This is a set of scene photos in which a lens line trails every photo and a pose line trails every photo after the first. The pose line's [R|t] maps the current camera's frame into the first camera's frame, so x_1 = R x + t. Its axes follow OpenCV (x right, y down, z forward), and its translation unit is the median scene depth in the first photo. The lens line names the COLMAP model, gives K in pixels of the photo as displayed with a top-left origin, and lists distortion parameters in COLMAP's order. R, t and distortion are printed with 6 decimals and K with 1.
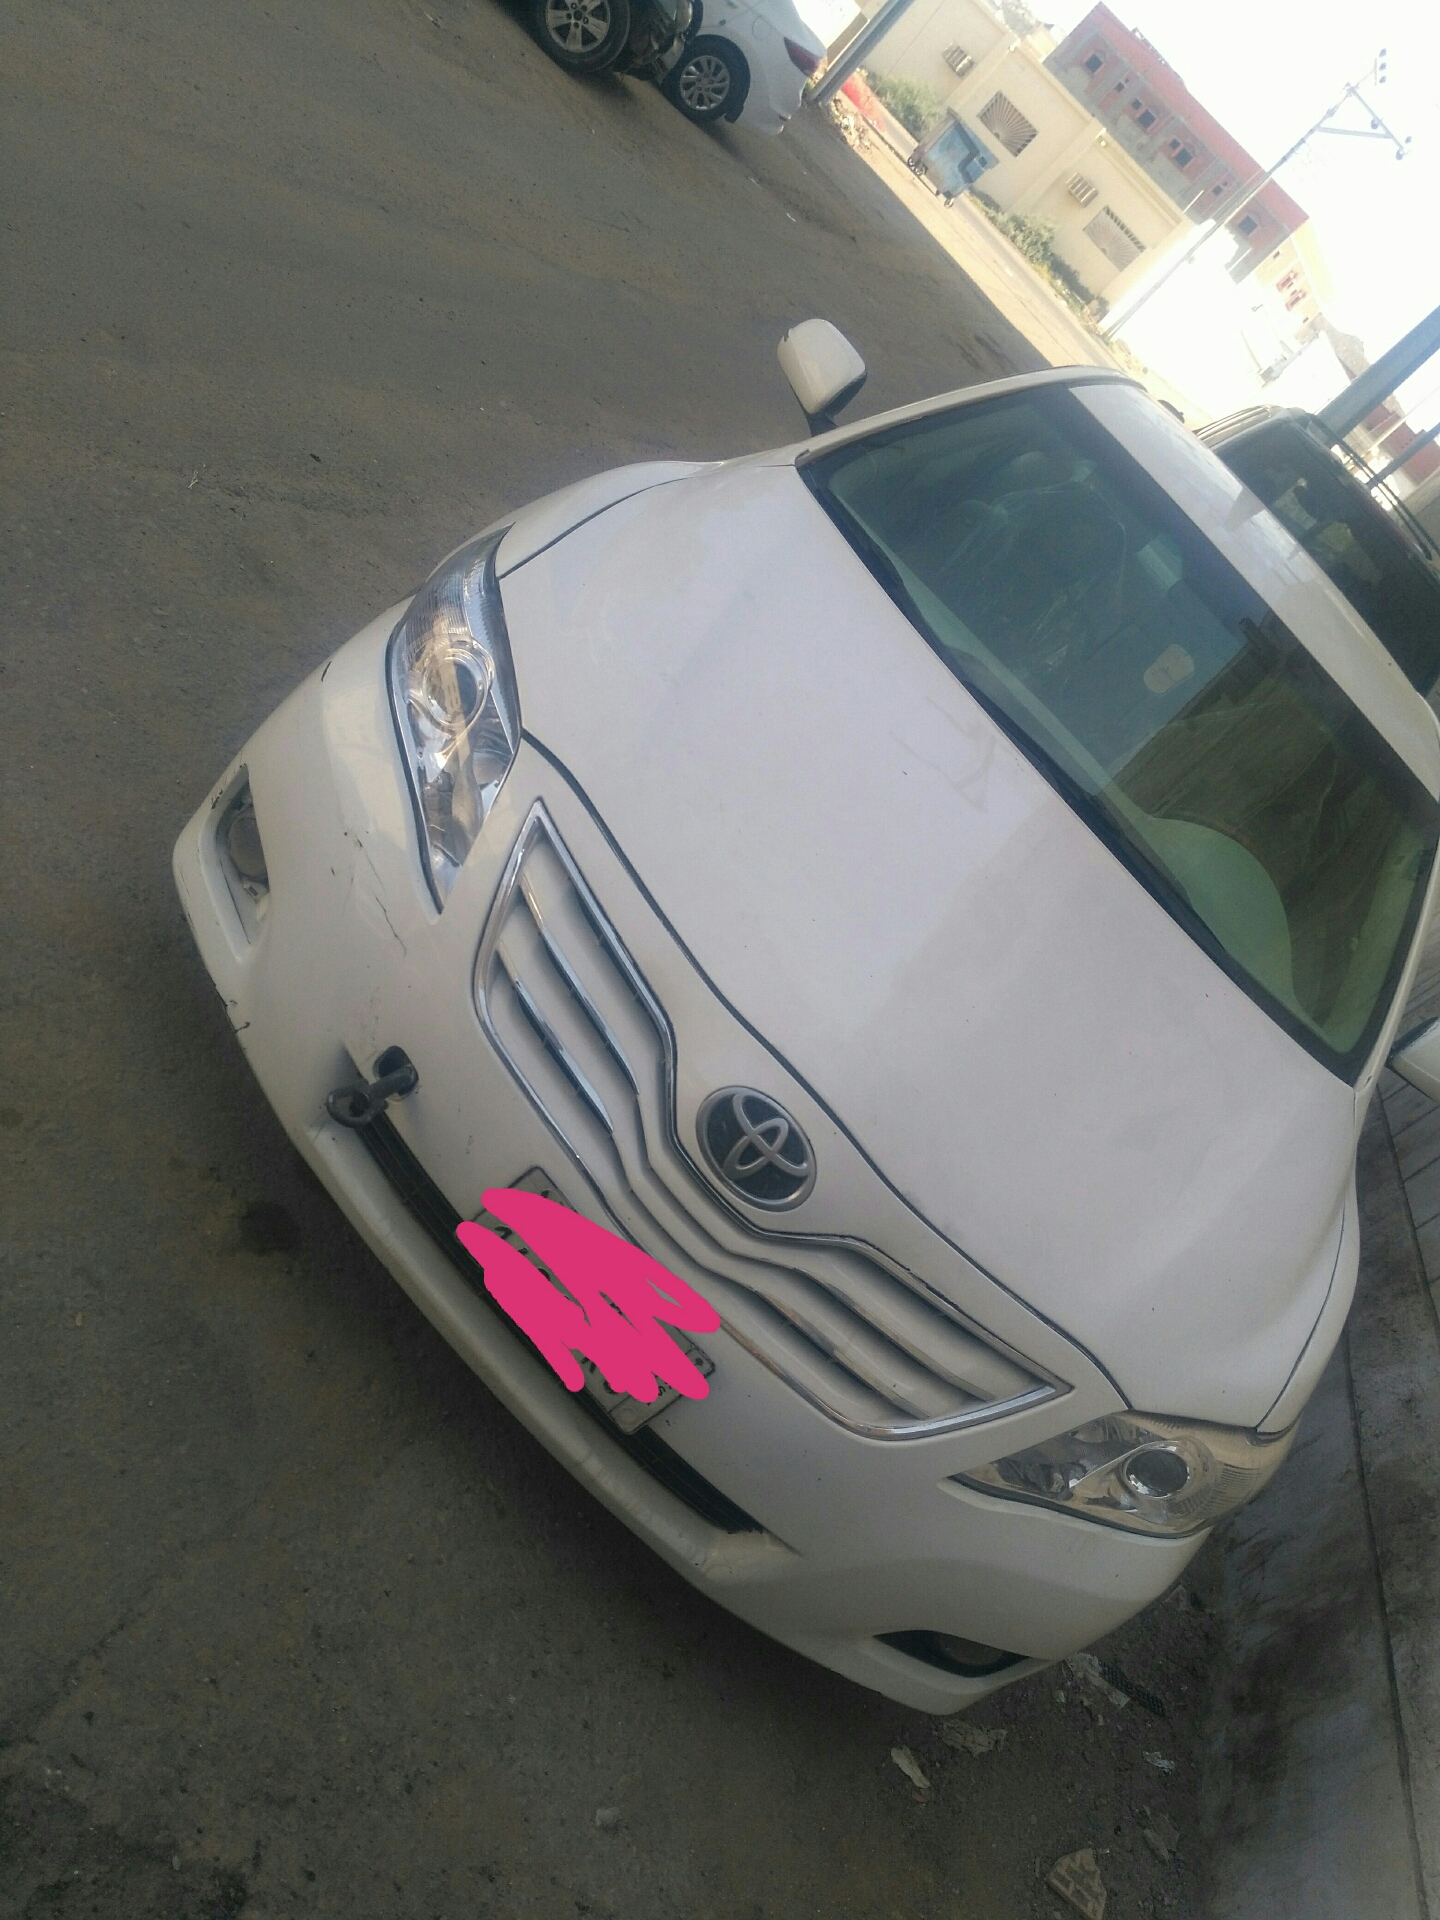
lens RADIAL K [[1511.5, 0, 723.9], [0, 1511.5, 958.5], [0, 0, 1]] dist [0.030278, -0.078296]
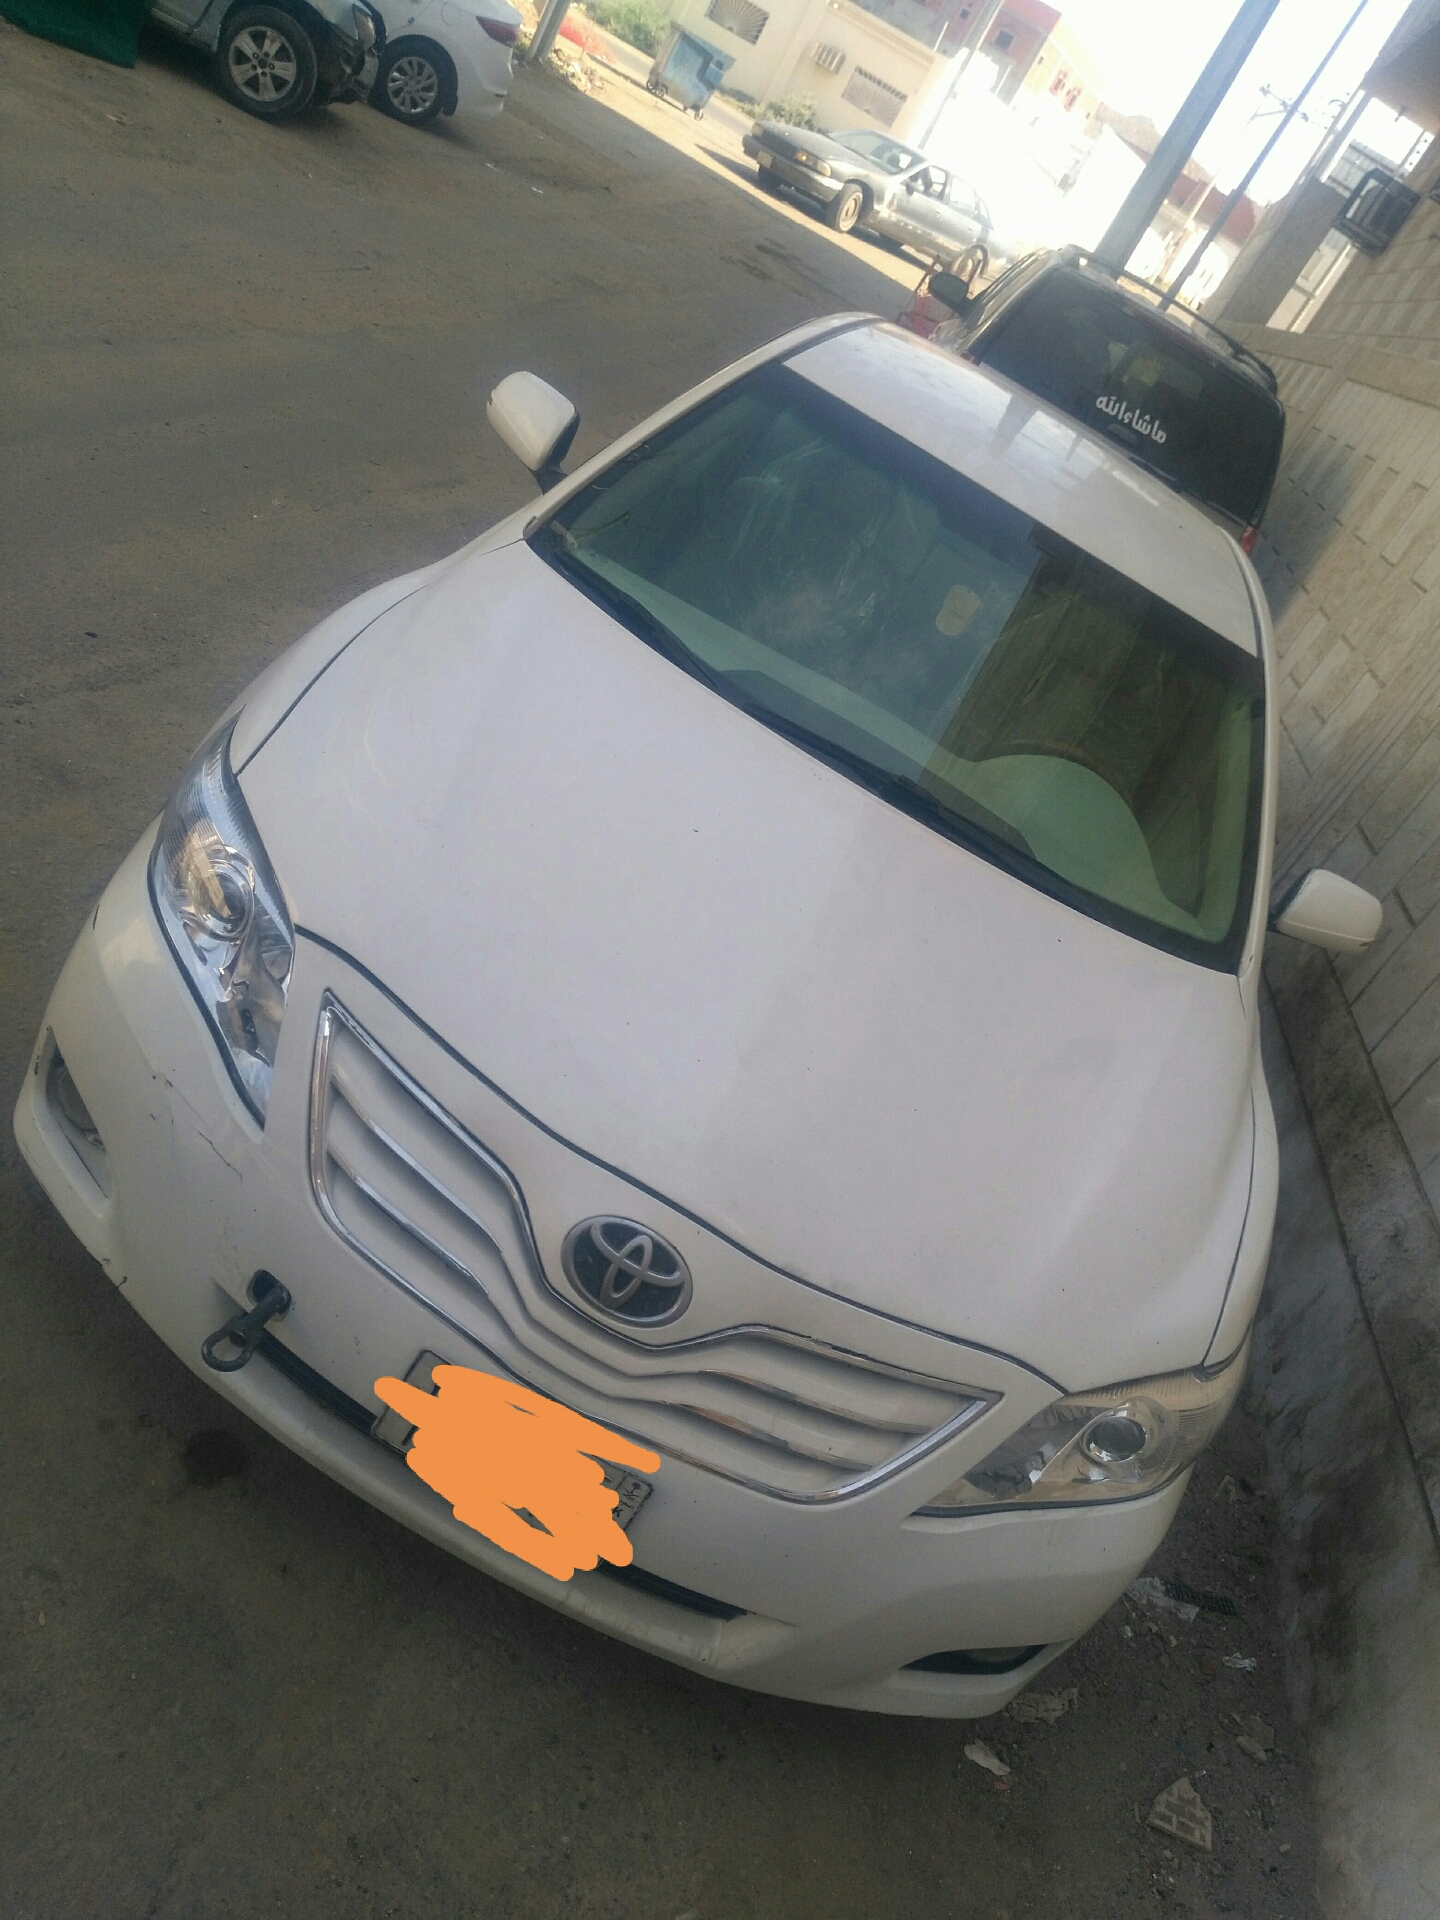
lens RADIAL K [[1511.5, 0, 724.7], [0, 1511.5, 944.8], [0, 0, 1]] dist [0.030278, -0.078296]
pose [[0.957197, -0.289399, -0.004680, 0.111008], [0.289404, 0.956717, 0.030640, -0.069208], [-0.004390, -0.030682, 0.999520, -0.001727]]
